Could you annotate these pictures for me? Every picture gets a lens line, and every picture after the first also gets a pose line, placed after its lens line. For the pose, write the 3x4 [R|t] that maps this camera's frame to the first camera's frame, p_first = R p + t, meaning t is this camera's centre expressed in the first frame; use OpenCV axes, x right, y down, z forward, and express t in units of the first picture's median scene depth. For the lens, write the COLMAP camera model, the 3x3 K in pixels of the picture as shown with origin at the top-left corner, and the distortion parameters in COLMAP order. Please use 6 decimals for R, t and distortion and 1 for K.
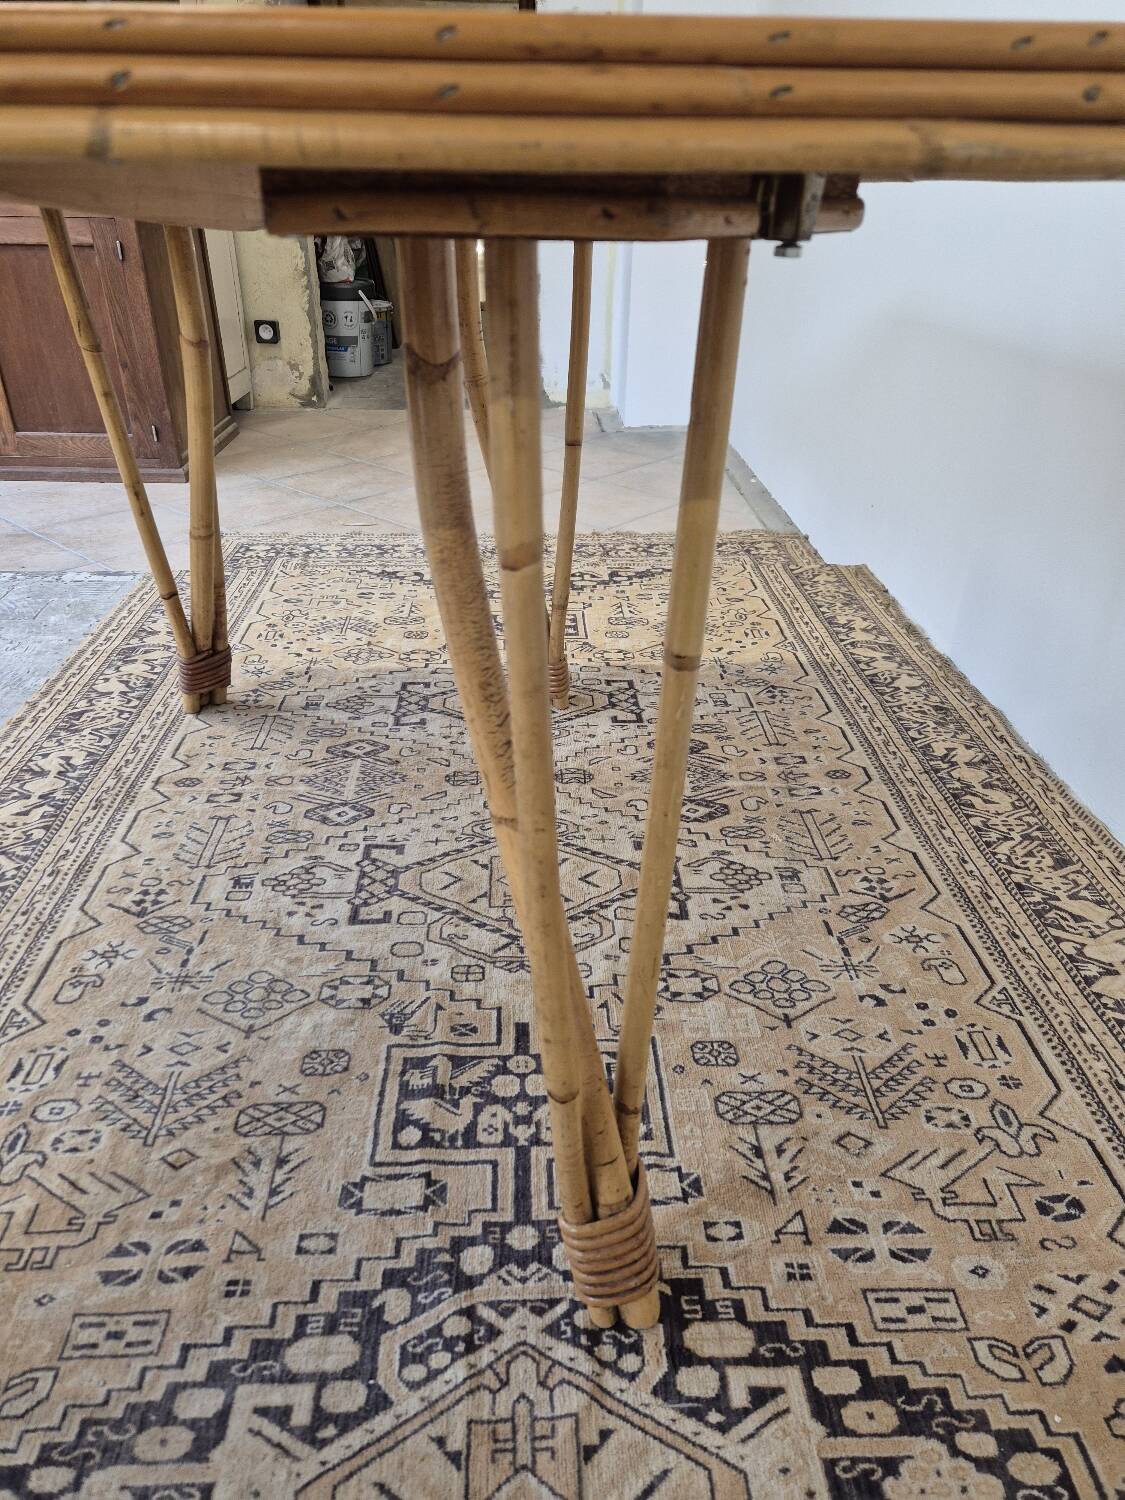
lens RADIAL K [[1010.1, 0, 559.4], [0, 1010.1, 730.6], [0, 0, 1]] dist [0.074170, -0.060075]
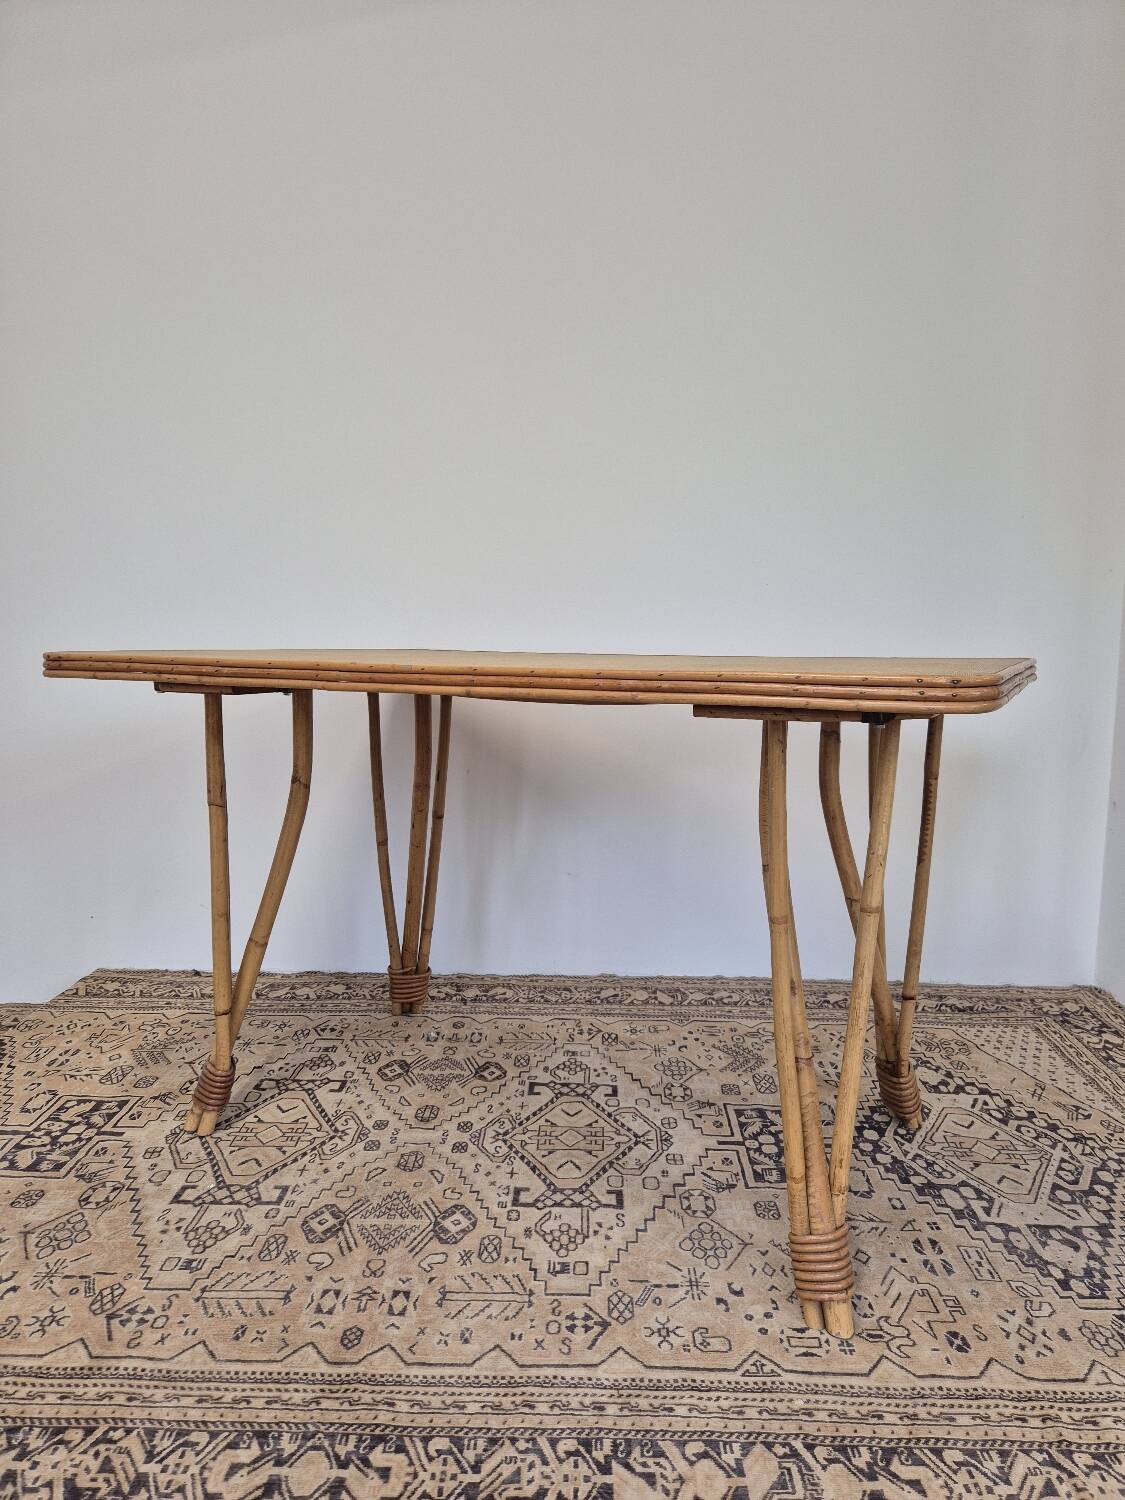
lens RADIAL K [[1010.1, 0, 556.6], [0, 1010.1, 748.8], [0, 0, 1]] dist [0.074170, -0.060075]
pose [[0.072665, -0.124643, 0.989537, -1.607565], [0.467732, 0.880548, 0.076567, -0.510877], [-0.880878, 0.457274, 0.122285, 0.765016]]
